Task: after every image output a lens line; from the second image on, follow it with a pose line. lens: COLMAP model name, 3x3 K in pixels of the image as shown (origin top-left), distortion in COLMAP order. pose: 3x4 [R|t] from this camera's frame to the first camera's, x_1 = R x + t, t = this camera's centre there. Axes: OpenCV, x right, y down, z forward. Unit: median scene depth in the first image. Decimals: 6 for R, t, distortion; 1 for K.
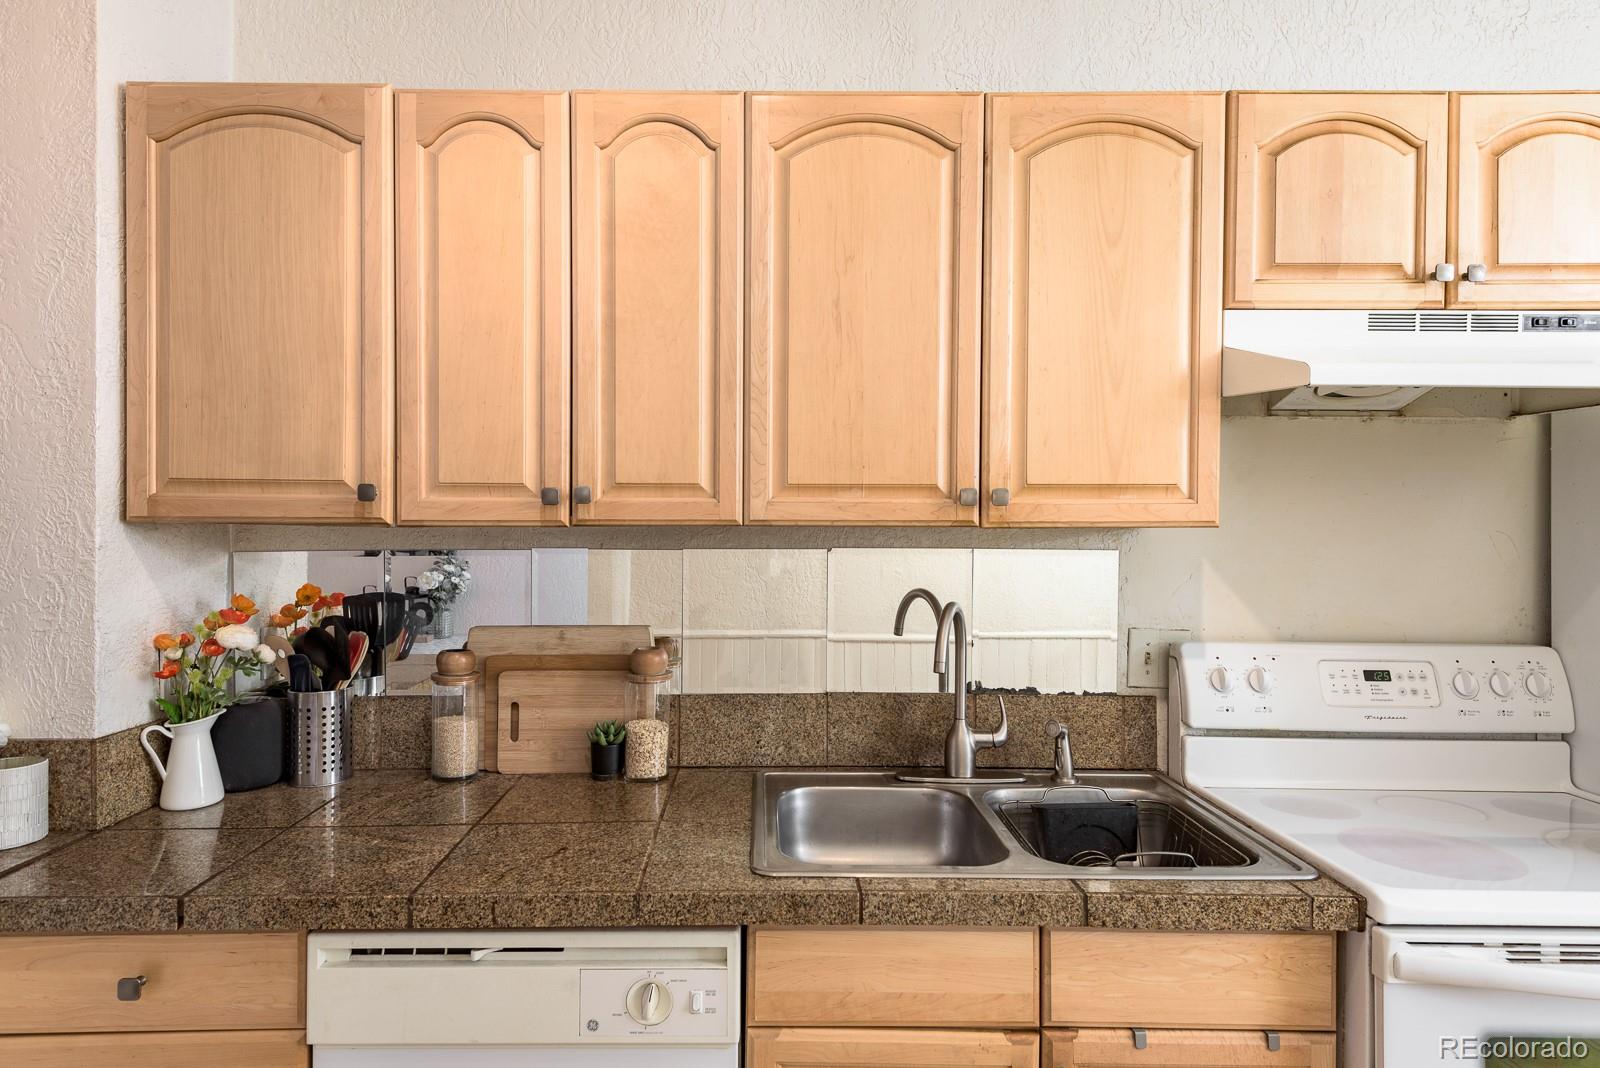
lens RADIAL K [[893.5, 0, 778.2], [0, 893.5, 535.4], [0, 0, 1]] dist [0.053914, -0.031123]
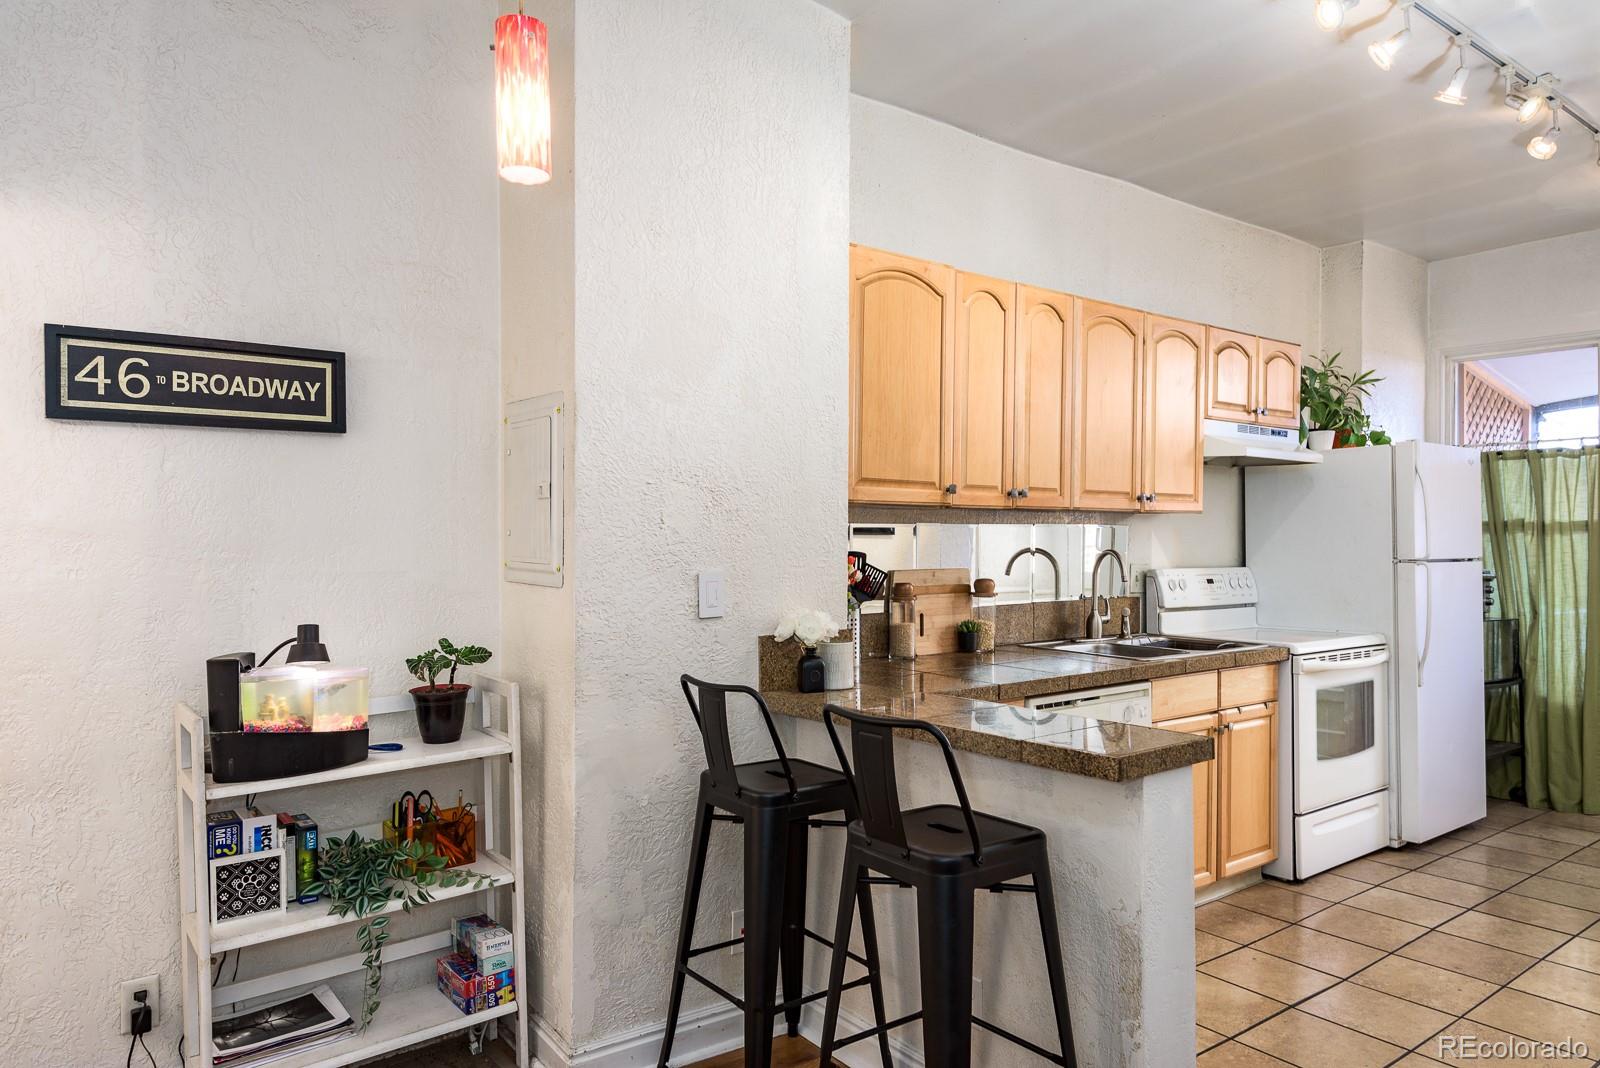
lens RADIAL K [[1069.2, 0, 800.0], [0, 1069.2, 534.0], [0, 0, 1]] dist [0.051715, -0.003322]
pose [[0.785919, -0.000845, 0.618329, -1.996277], [0.000482, 1.000000, 0.000753, 0.040683], [-0.618329, -0.000294, 0.785919, -0.511971]]
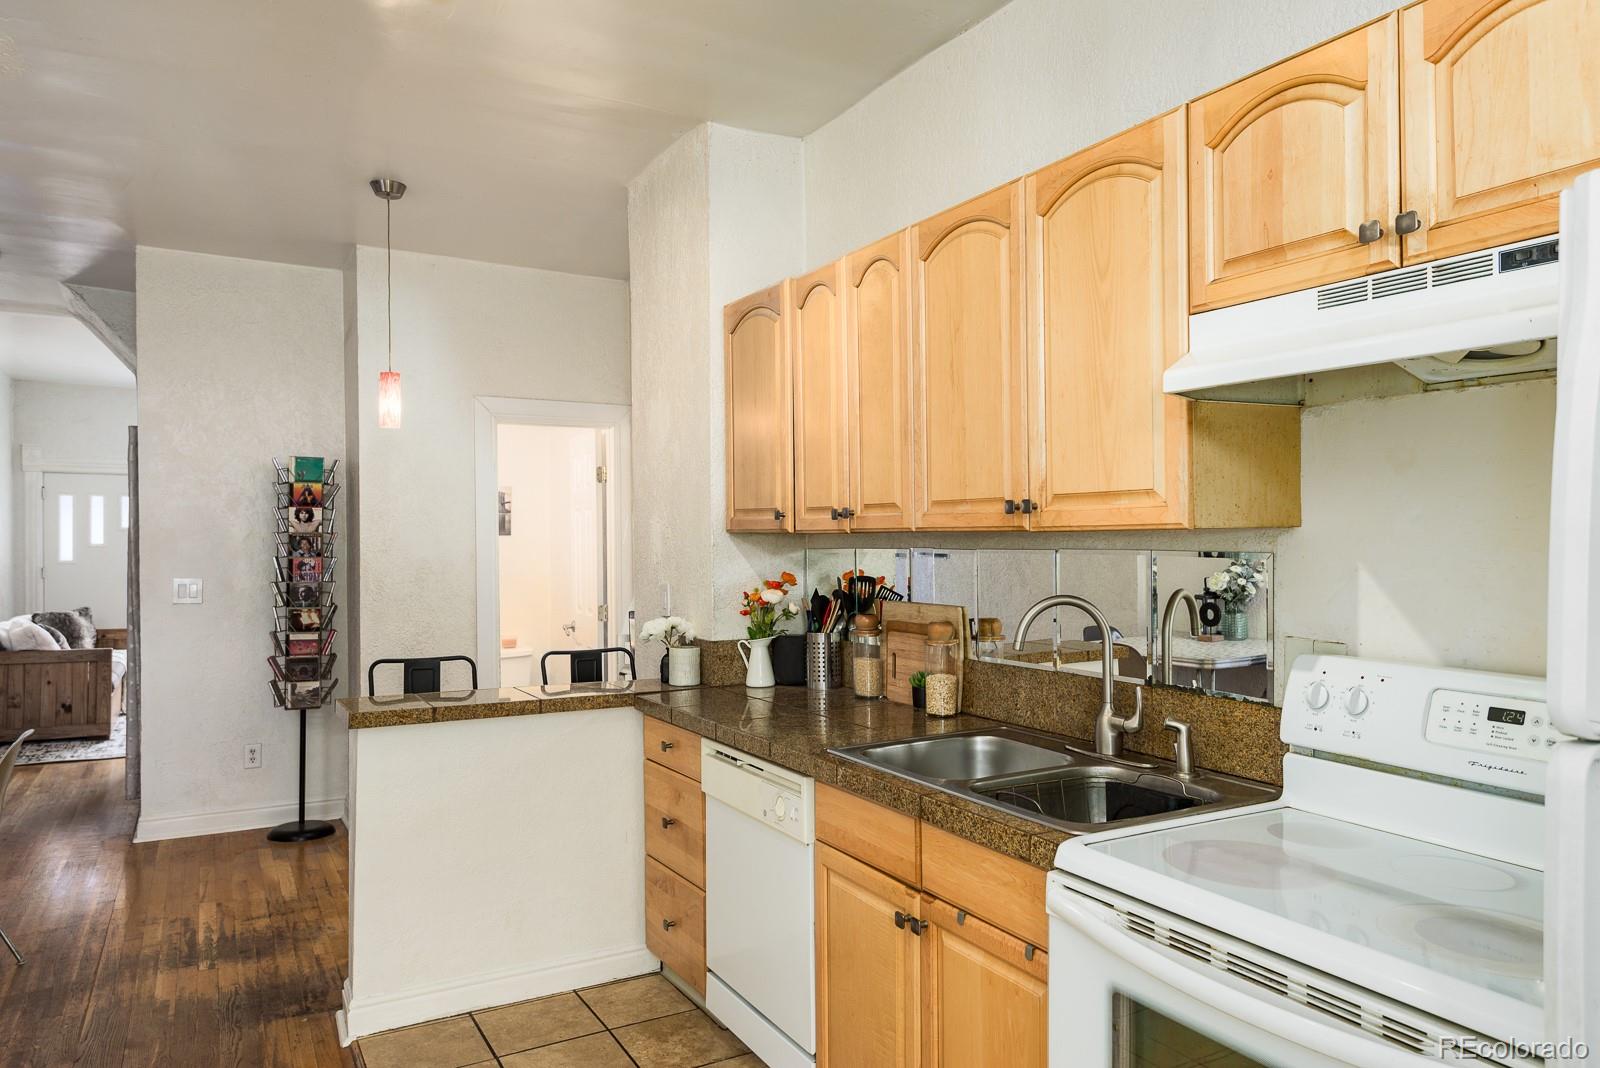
lens RADIAL K [[1069.2, 0, 800.0], [0, 1069.2, 534.0], [0, 0, 1]] dist [0.051715, -0.003322]
pose [[0.486513, -0.007229, -0.873644, 1.337725], [0.006840, 0.999967, -0.004465, -0.000835], [0.873647, -0.003803, 0.486546, 0.024826]]
